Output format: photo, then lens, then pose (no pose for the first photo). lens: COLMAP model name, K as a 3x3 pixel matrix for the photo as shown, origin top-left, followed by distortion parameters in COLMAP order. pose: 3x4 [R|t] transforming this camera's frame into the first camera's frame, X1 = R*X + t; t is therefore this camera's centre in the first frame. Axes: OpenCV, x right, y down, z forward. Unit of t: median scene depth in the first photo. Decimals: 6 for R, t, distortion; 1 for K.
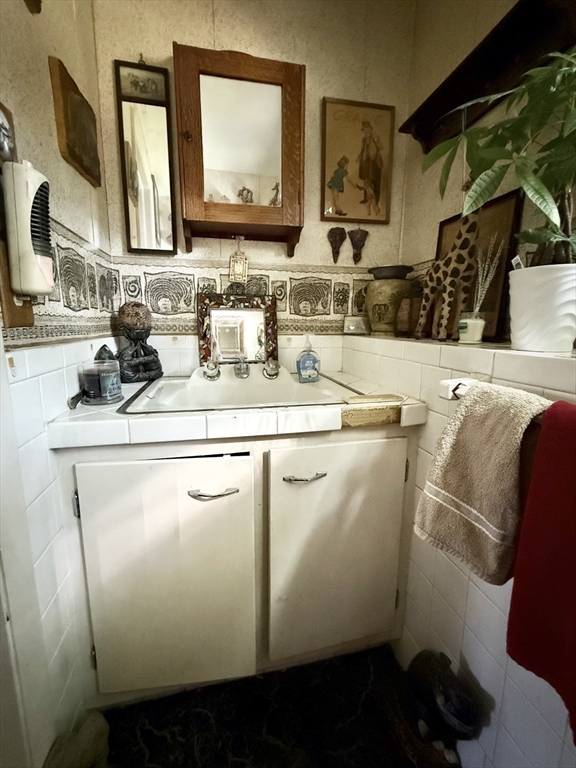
lens RADIAL K [[339.5, 0, 288.0], [0, 339.5, 384.0], [0, 0, 1]] dist [-0.002318, -0.000196]
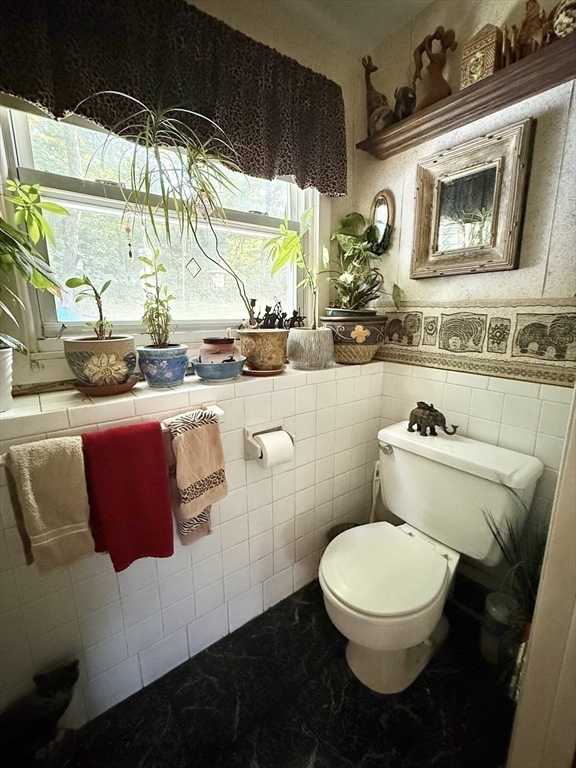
lens RADIAL K [[339.5, 0, 288.0], [0, 339.5, 384.0], [0, 0, 1]] dist [-0.002318, -0.000196]
pose [[0.422180, 0.158871, -0.892482, 0.729014], [-0.269025, 0.962127, 0.044009, -0.025603], [0.865673, 0.221520, 0.448931, 0.170947]]
